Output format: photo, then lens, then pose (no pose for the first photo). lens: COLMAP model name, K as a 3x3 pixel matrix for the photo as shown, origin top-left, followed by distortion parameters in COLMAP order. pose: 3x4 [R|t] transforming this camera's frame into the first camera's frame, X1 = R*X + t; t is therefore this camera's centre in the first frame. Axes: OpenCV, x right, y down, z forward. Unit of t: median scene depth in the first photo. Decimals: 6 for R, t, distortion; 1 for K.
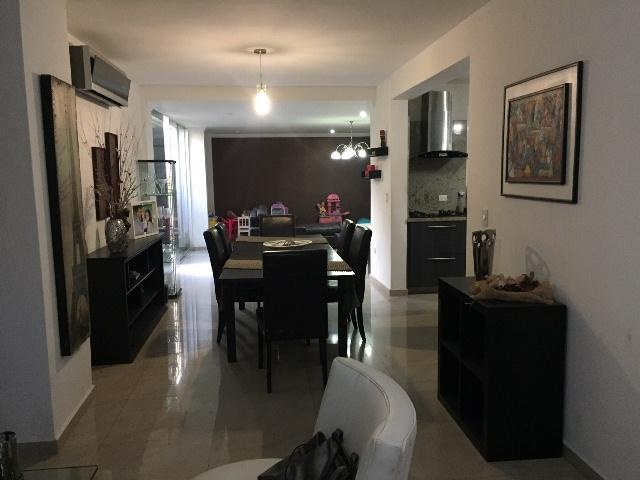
lens RADIAL K [[544.9, 0, 318.9], [0, 544.9, 244.4], [0, 0, 1]] dist [0.063426, -0.058569]
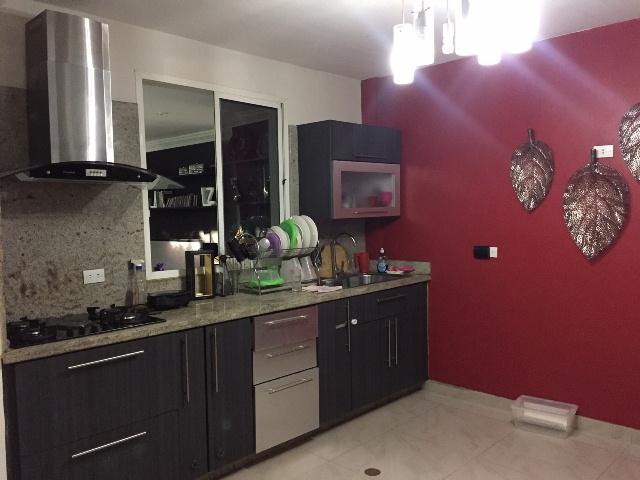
lens RADIAL K [[544.9, 0, 320.5], [0, 544.9, 245.3], [0, 0, 1]] dist [0.063426, -0.058569]
pose [[0.770987, -0.041387, 0.635504, 0.099431], [0.089497, 0.995025, -0.043777, -0.080968], [-0.630531, 0.090627, 0.770855, 0.605610]]
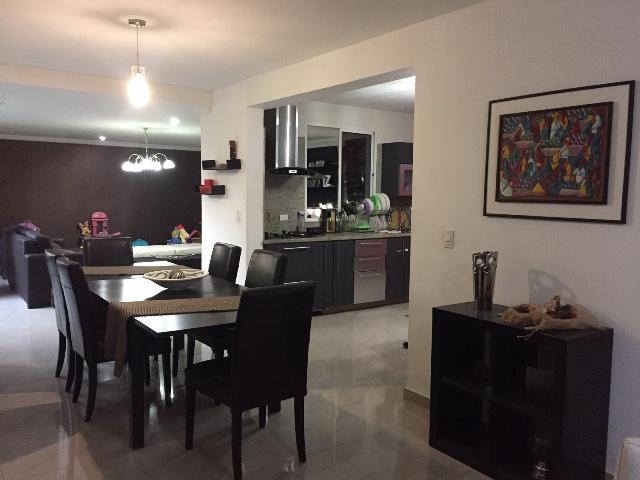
lens RADIAL K [[544.9, 0, 323.8], [0, 544.9, 241.5], [0, 0, 1]] dist [0.063426, -0.058569]
pose [[0.865236, -0.019422, 0.500988, -0.201284], [0.039496, 0.998784, -0.029491, -0.014296], [-0.499806, 0.045303, 0.864952, 0.171414]]
